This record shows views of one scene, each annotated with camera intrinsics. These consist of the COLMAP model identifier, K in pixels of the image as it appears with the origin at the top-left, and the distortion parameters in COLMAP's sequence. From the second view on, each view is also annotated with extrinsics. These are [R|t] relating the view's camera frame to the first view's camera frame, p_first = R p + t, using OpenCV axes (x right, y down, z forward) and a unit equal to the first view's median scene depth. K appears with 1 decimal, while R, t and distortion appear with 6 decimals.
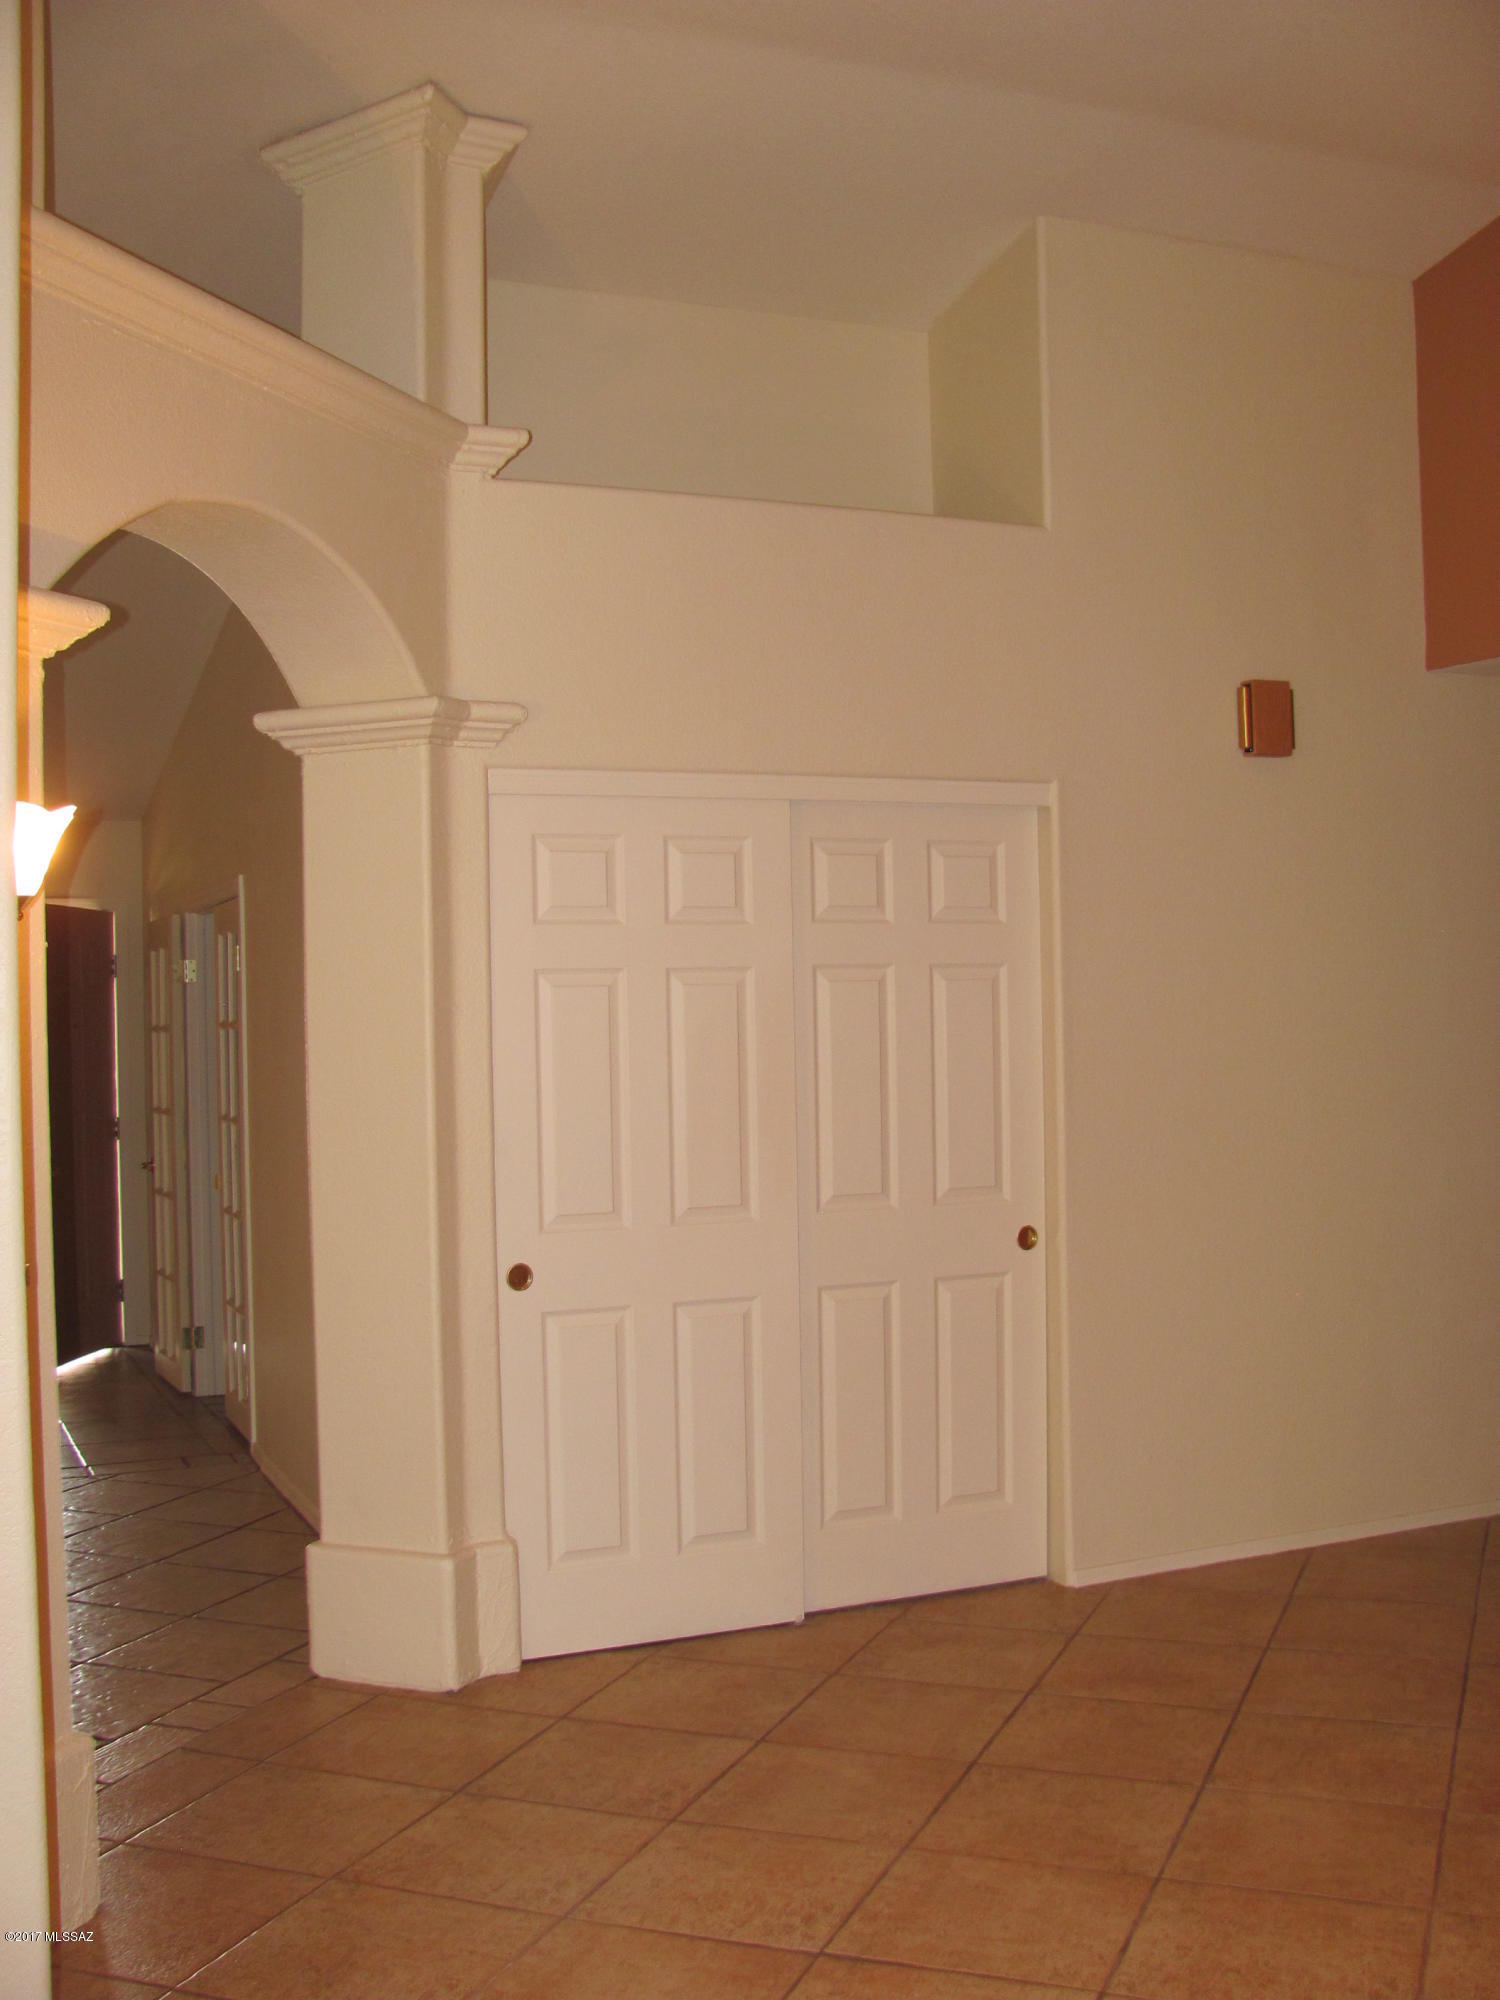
lens RADIAL K [[2129.0, 0, 750.0], [0, 2129.0, 1000.0], [0, 0, 1]] dist [-0.197040, 0.222881]
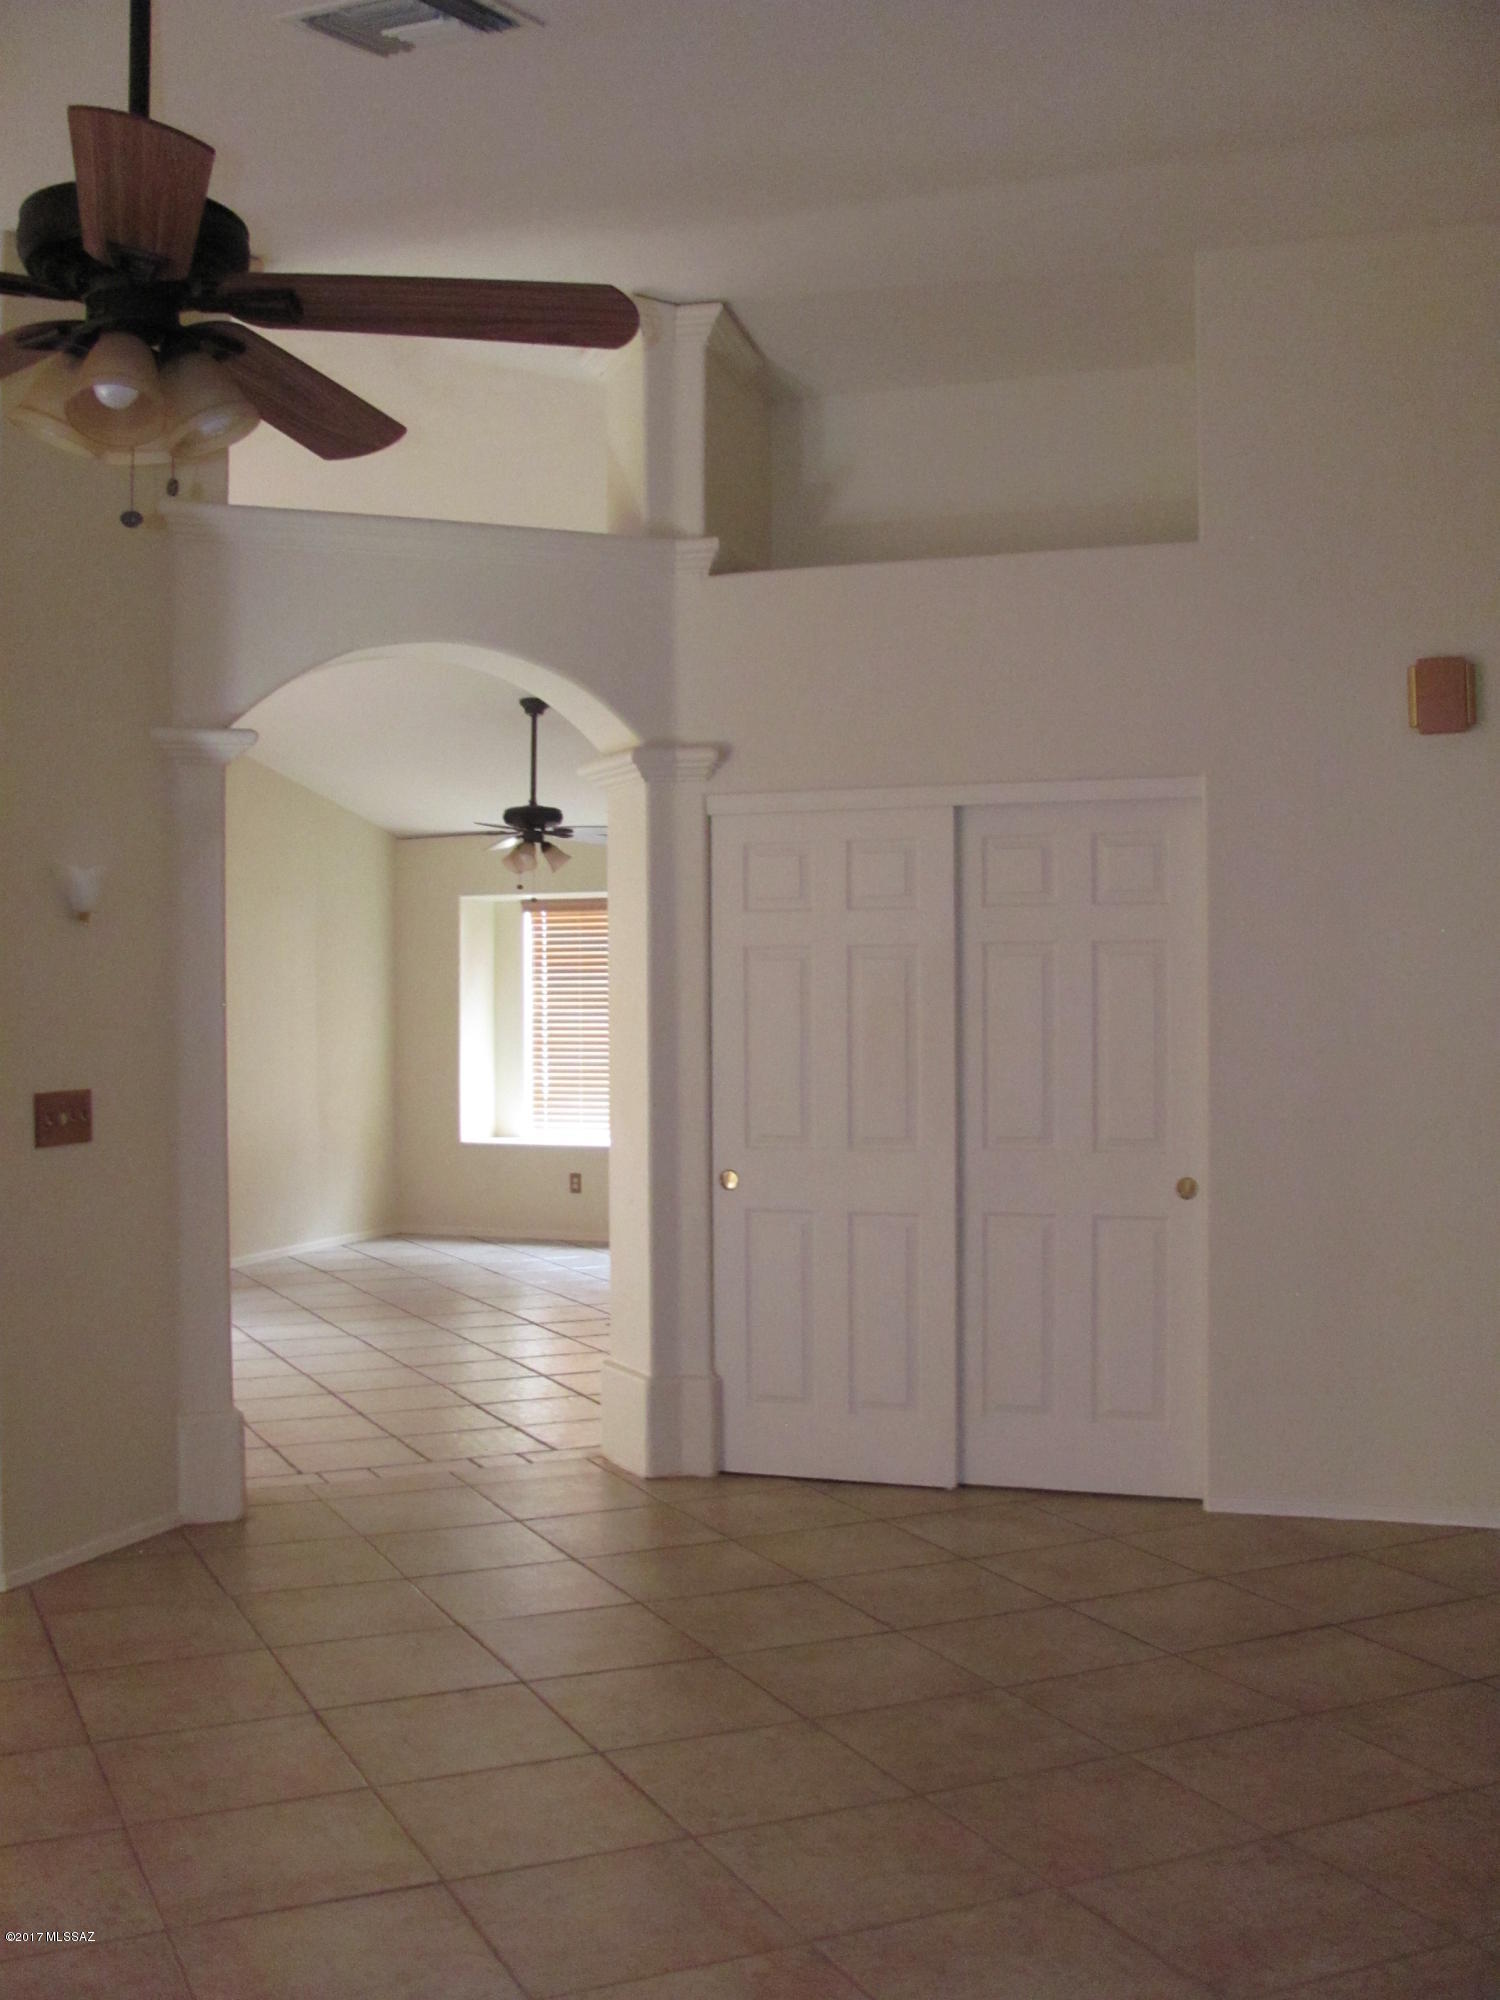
lens RADIAL K [[2129.0, 0, 750.0], [0, 2129.0, 1000.0], [0, 0, 1]] dist [-0.197040, 0.222881]
pose [[0.718303, 0.019176, -0.695466, 0.820537], [-0.006356, 0.999759, 0.021002, -0.008956], [0.695702, -0.010665, 0.718252, 0.057725]]
